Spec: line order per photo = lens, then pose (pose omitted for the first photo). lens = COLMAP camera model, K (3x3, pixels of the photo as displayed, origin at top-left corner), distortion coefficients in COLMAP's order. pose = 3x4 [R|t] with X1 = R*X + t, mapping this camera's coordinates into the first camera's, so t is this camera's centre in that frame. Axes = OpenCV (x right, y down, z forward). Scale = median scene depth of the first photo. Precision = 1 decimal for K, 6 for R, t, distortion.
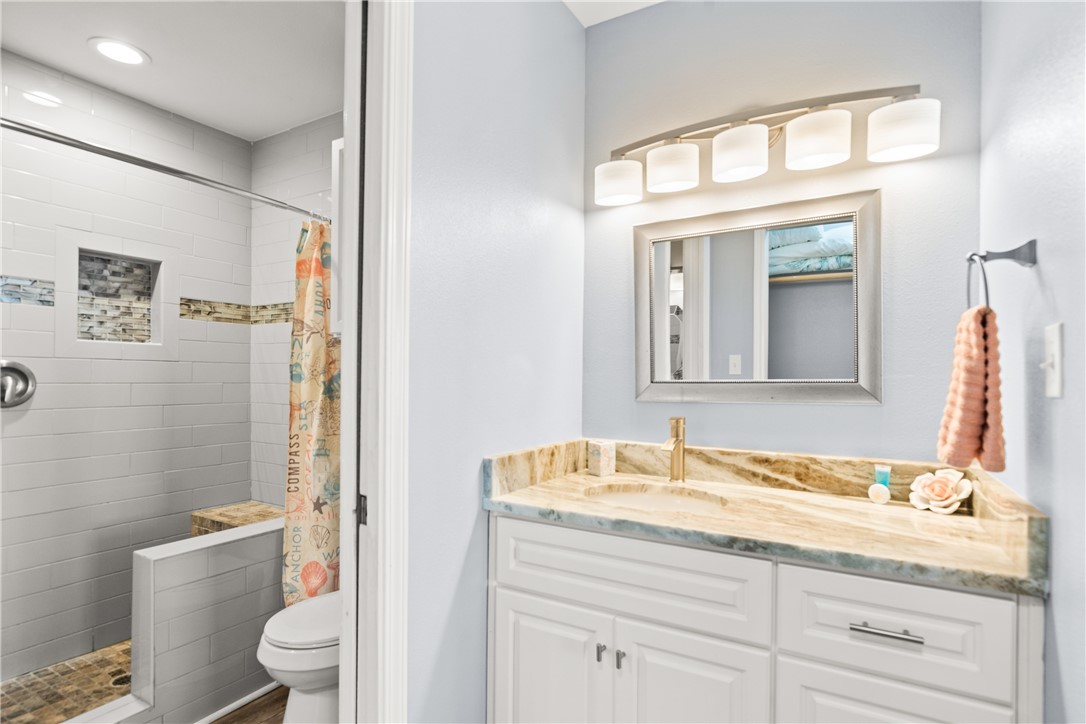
lens RADIAL K [[546.2, 0, 544.4], [0, 546.2, 372.7], [0, 0, 1]] dist [0.002360, -0.006192]
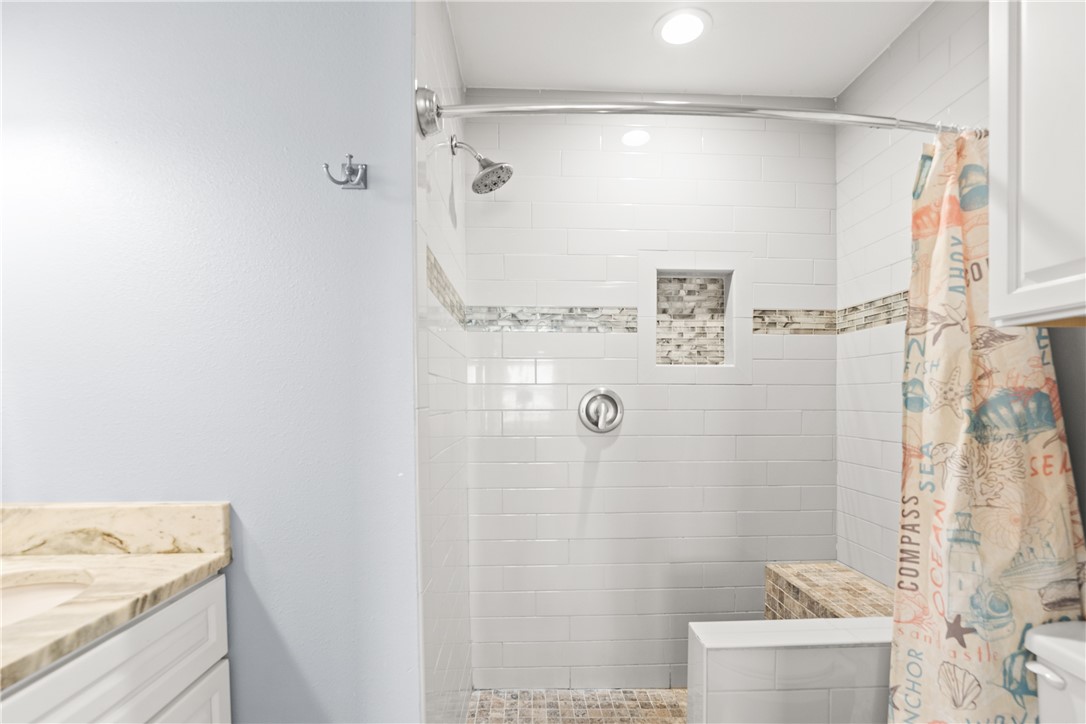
lens RADIAL K [[523.2, 0, 542.9], [0, 523.2, 411.4], [0, 0, 1]] dist [0.000519, -0.019087]
pose [[0.539758, 0.009884, -0.841763, -0.186504], [0.012166, 0.999735, 0.019540, 0.001647], [0.841733, -0.020787, 0.539494, 0.334861]]
